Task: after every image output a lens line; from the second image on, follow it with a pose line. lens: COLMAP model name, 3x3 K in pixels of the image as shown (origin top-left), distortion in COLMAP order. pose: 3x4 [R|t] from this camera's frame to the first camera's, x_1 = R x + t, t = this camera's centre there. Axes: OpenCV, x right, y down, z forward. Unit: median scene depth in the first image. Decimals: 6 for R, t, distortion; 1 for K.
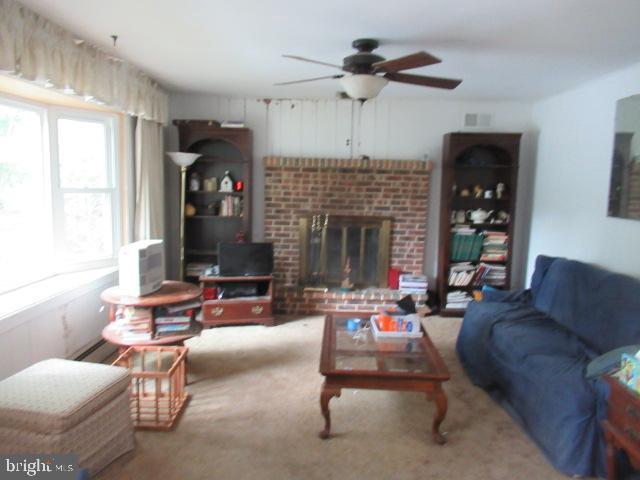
lens RADIAL K [[479.7, 0, 322.2], [0, 479.7, 238.1], [0, 0, 1]] dist [-0.008913, -0.001176]
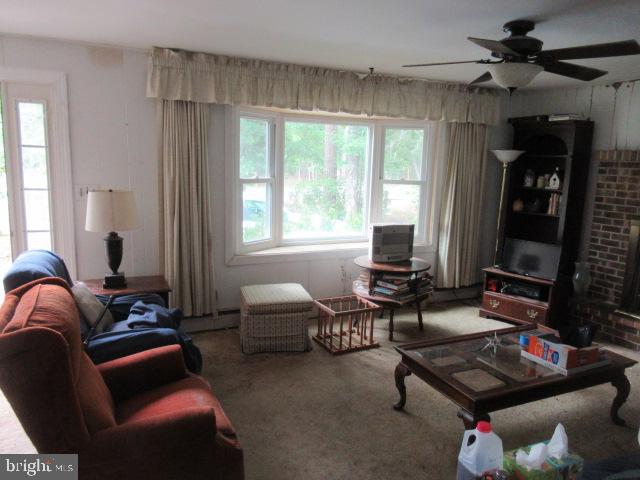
lens RADIAL K [[479.7, 0, 320.7], [0, 479.7, 240.6], [0, 0, 1]] dist [-0.008913, -0.001176]
pose [[0.427937, 0.131171, -0.894240, 0.462808], [-0.124485, 0.988537, 0.085431, -0.019671], [0.895195, 0.074760, 0.439360, 0.179597]]
